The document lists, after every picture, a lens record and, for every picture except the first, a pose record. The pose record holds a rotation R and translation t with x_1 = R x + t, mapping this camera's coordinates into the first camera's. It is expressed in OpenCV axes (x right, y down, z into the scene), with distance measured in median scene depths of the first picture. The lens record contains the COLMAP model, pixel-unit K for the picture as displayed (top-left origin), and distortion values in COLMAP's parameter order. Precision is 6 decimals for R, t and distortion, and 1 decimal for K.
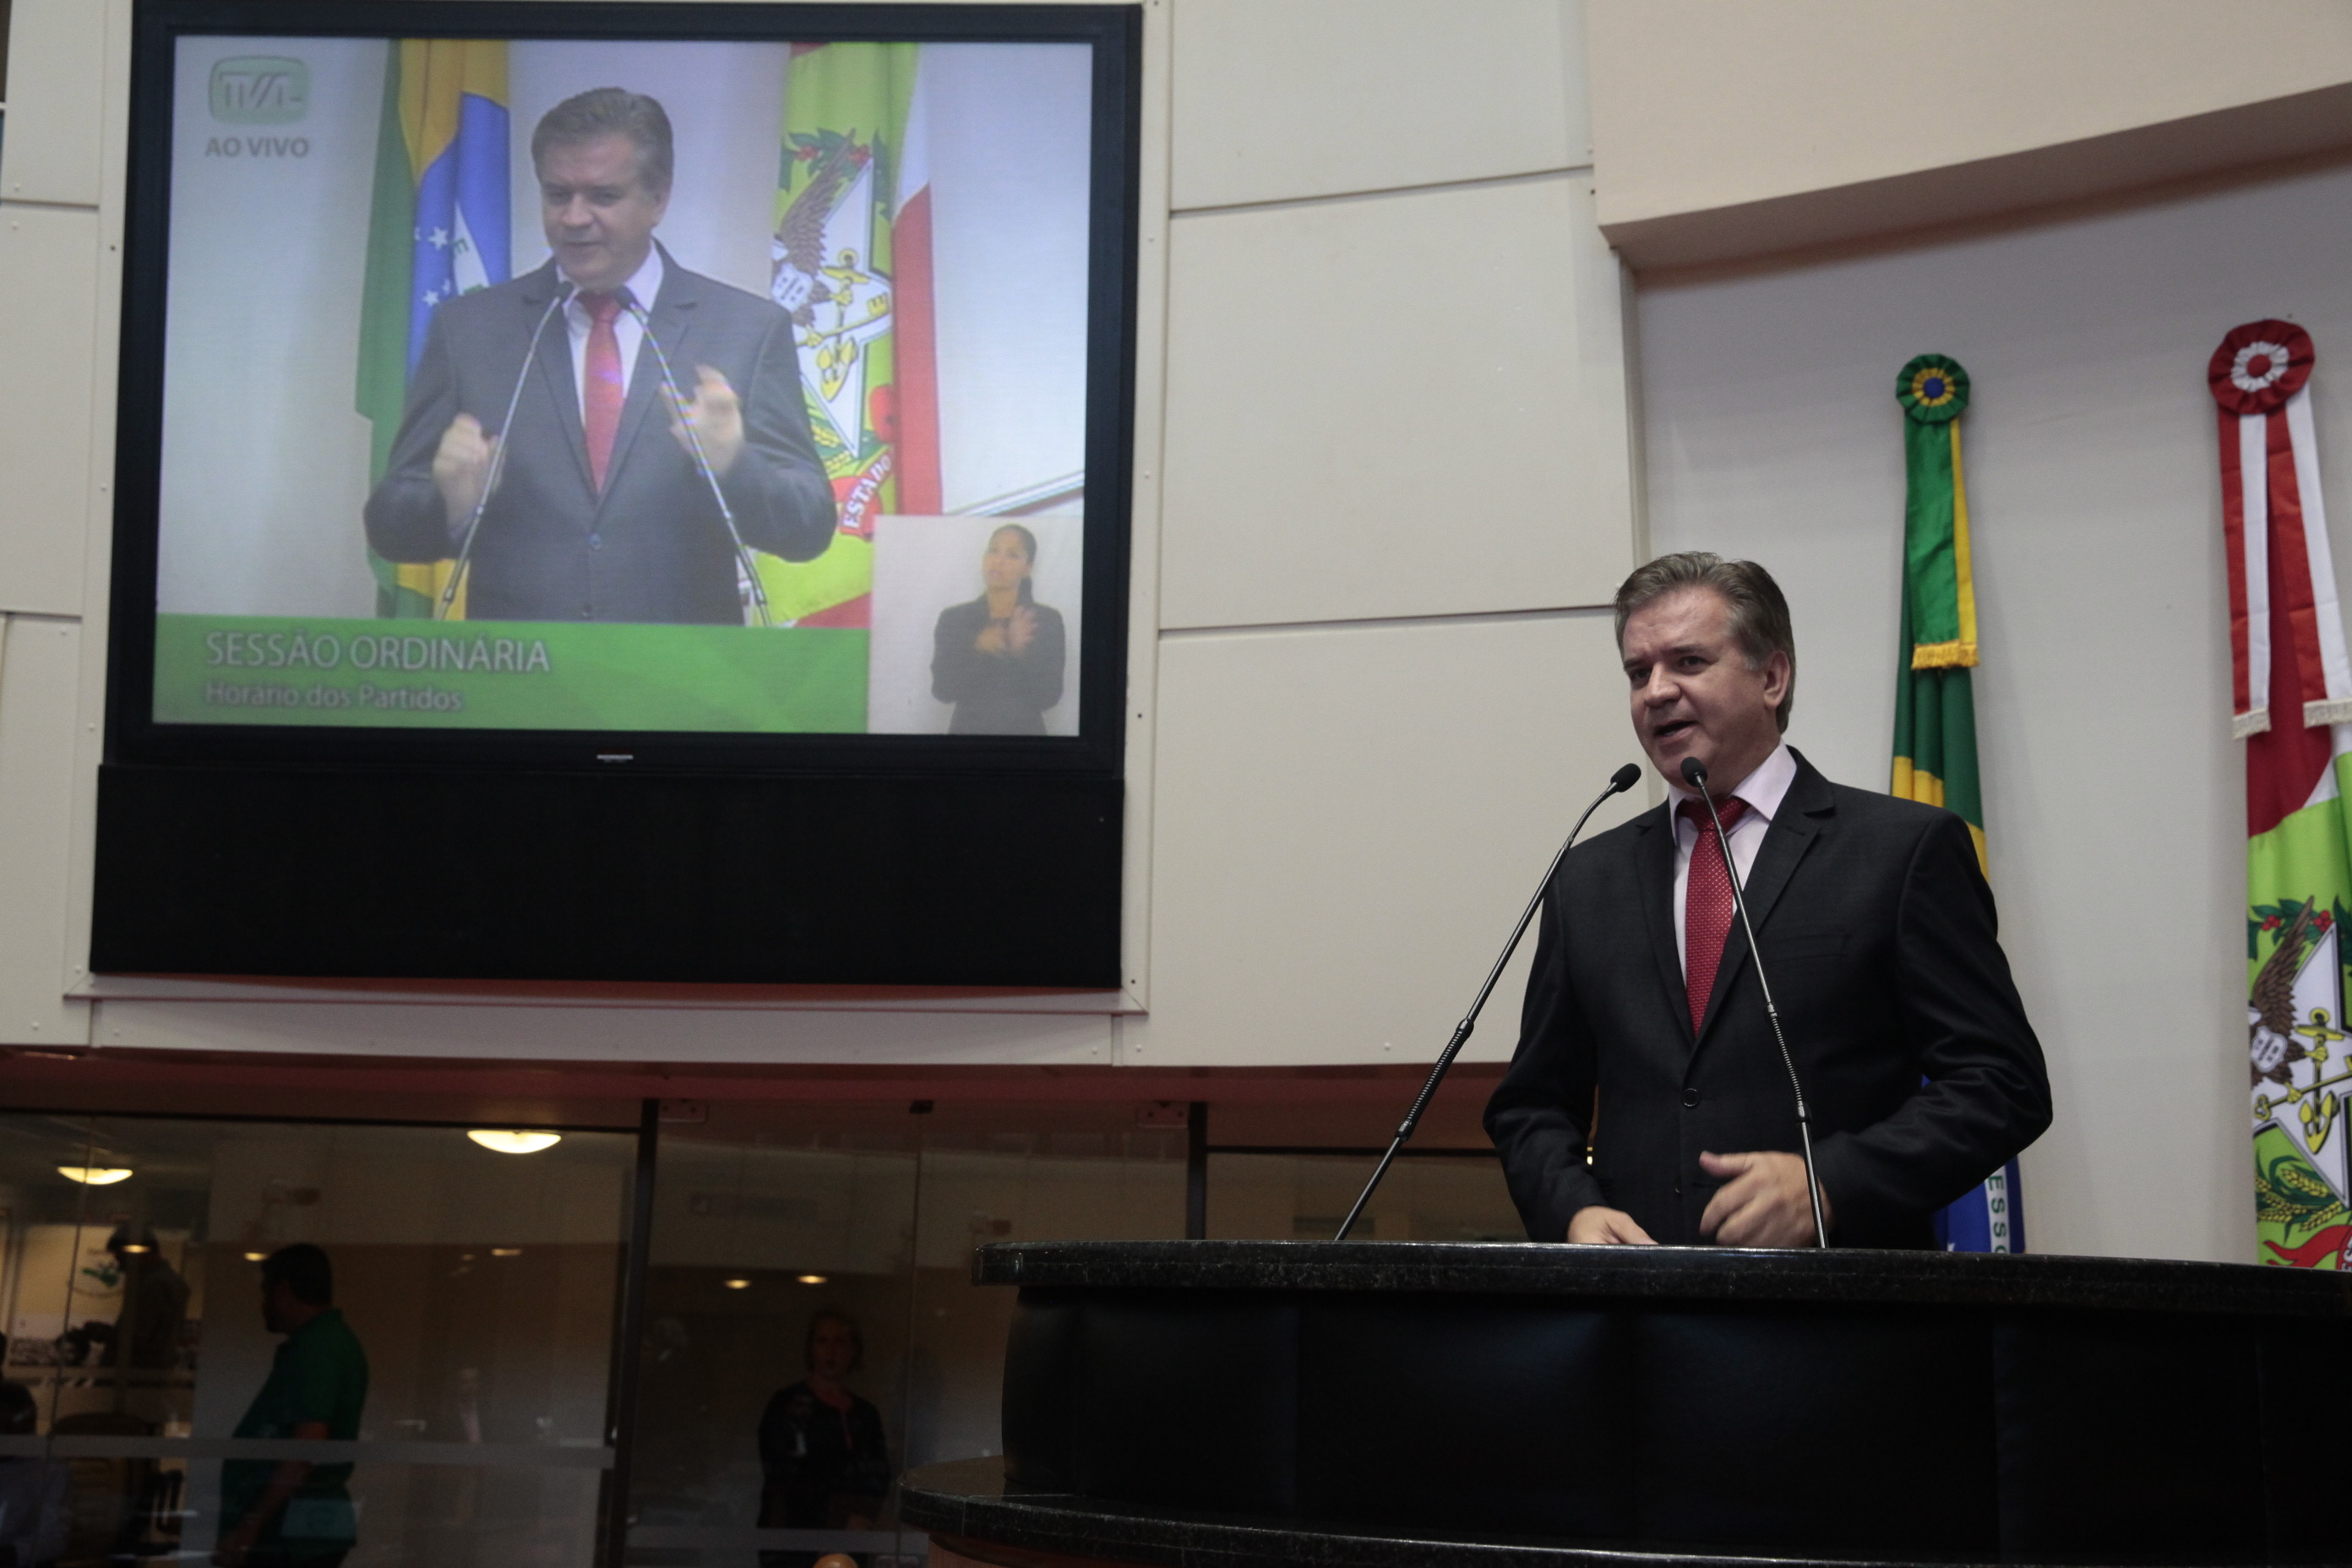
lens RADIAL K [[2473.4, 0, 1201.2], [0, 2473.4, 852.1], [0, 0, 1]] dist [0.017701, 0.000000]
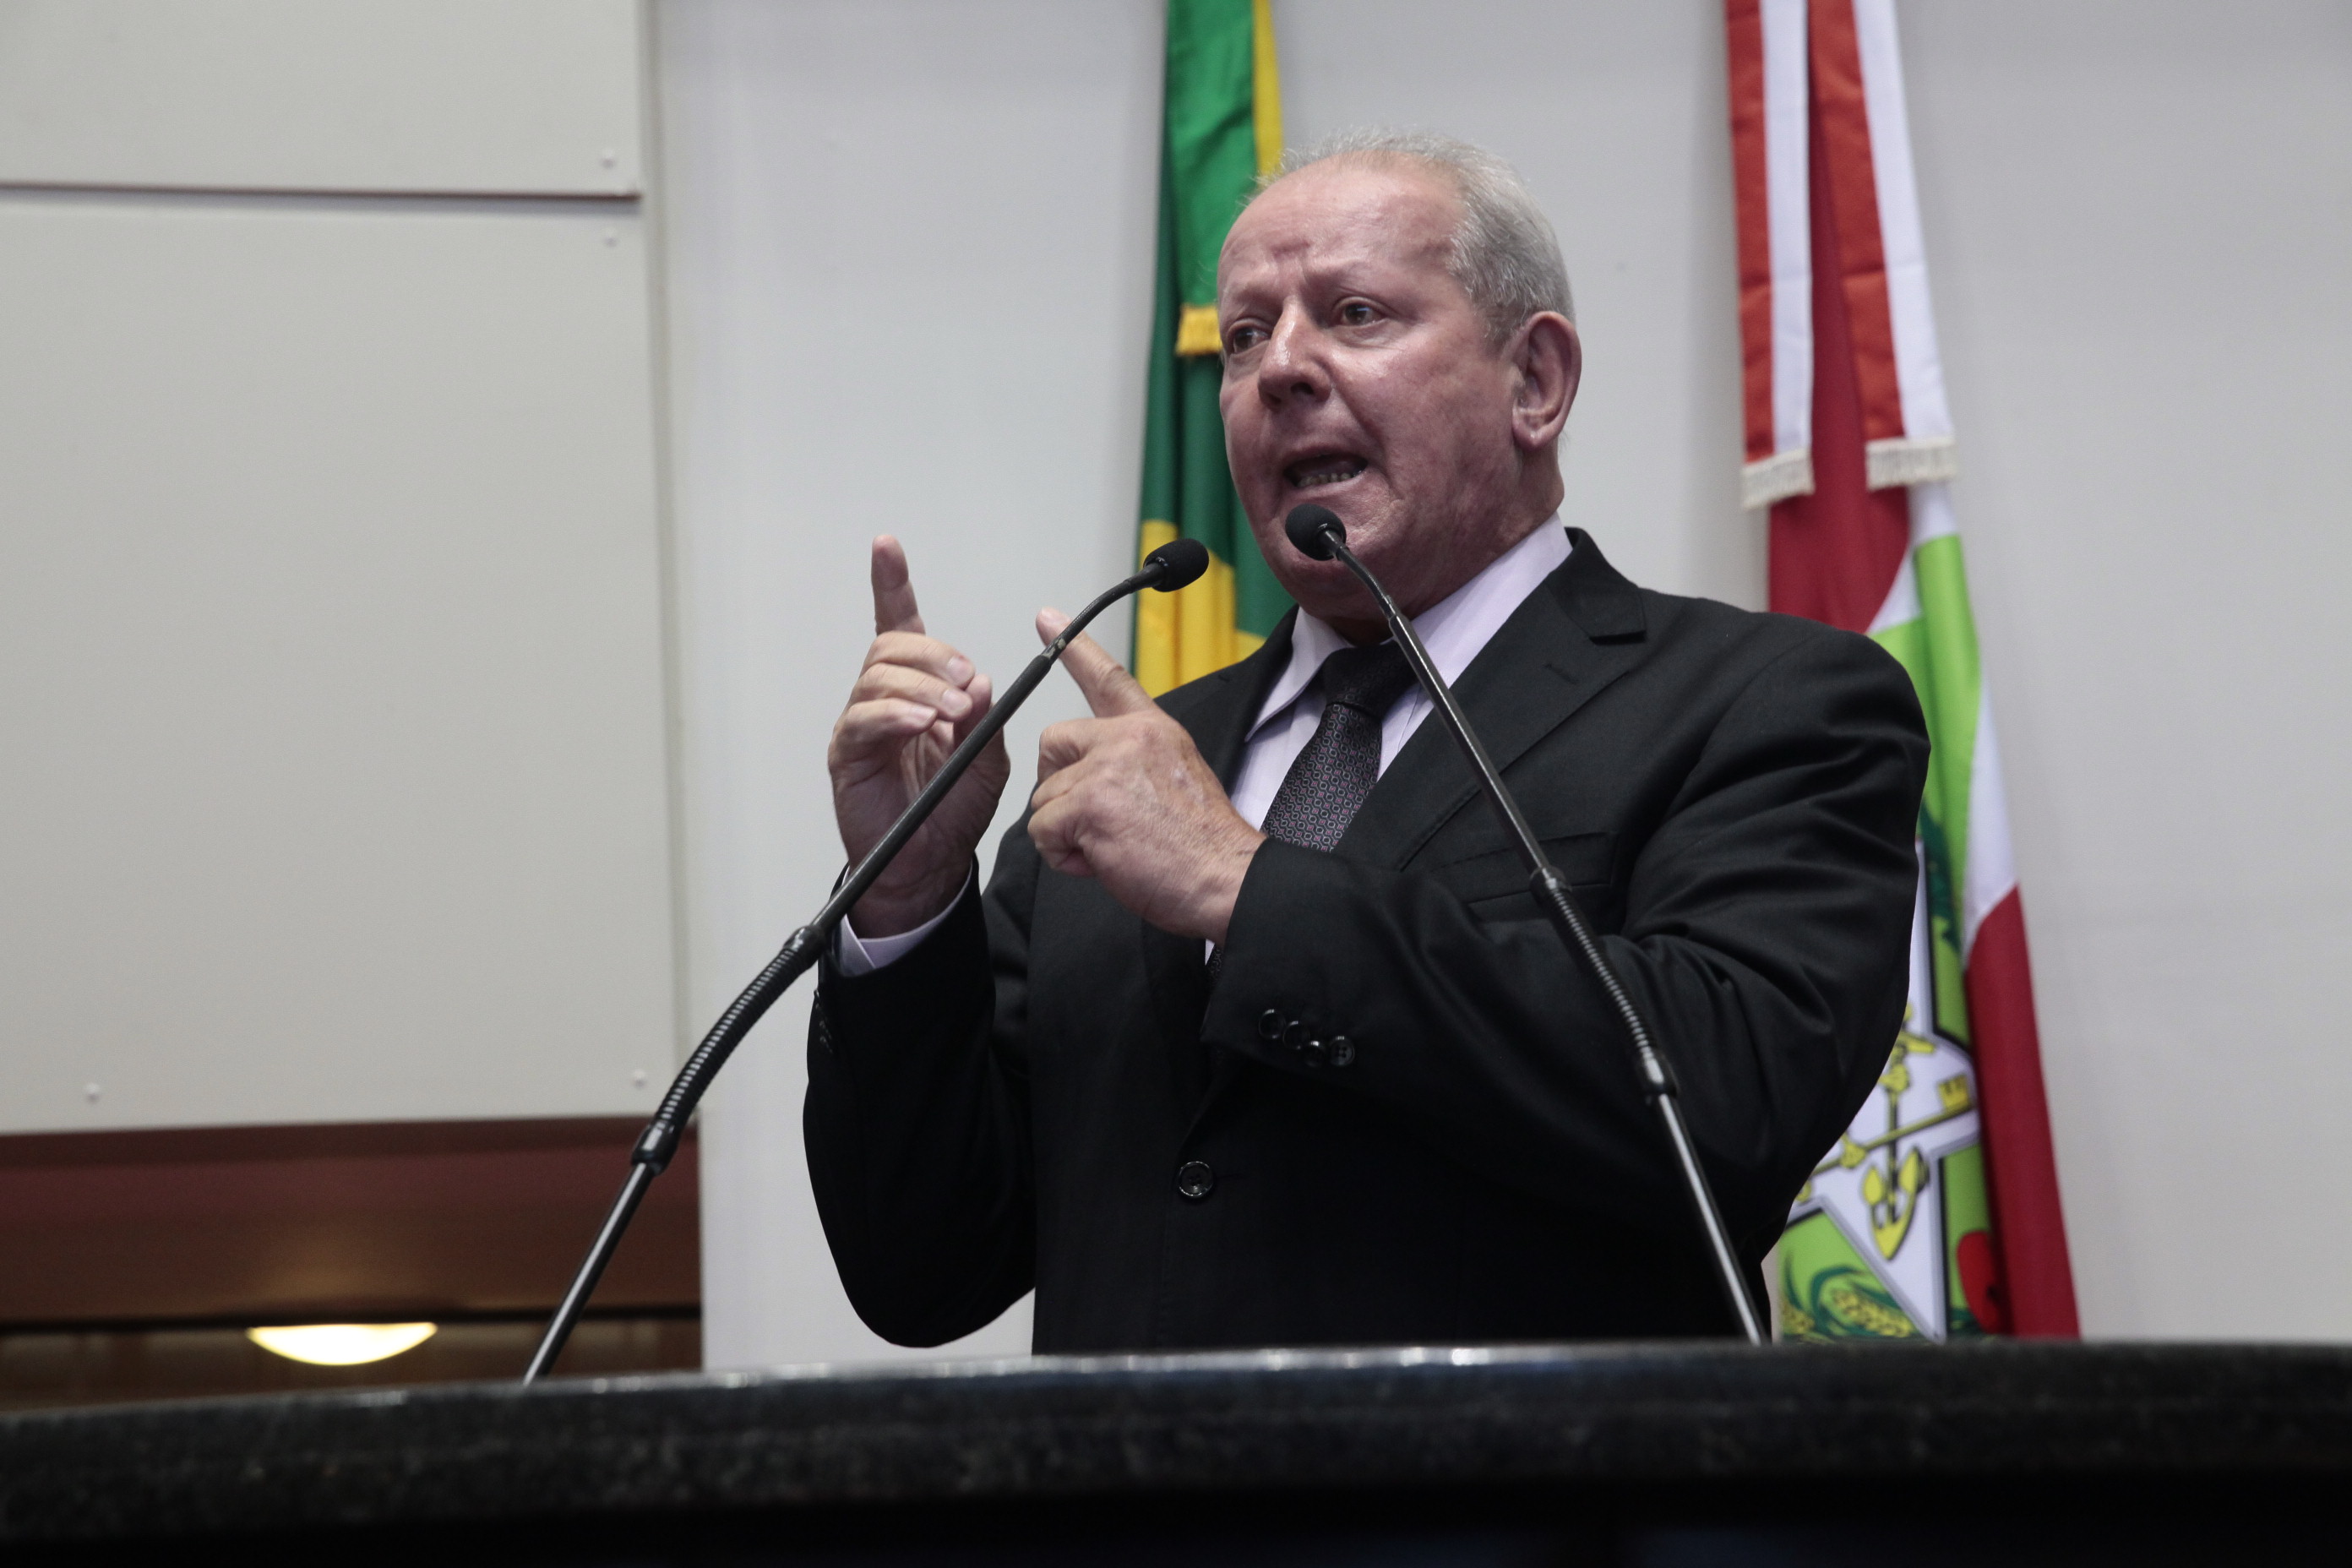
lens RADIAL K [[4331.7, 0, 1201.0], [0, 4331.7, 868.6], [0, 0, 1]] dist [0.184093, 0.000000]
pose [[0.923842, 0.017613, 0.382369, -0.059830], [-0.020368, 0.999788, 0.003159, 0.033813], [-0.382233, -0.010707, 0.924004, 0.163213]]
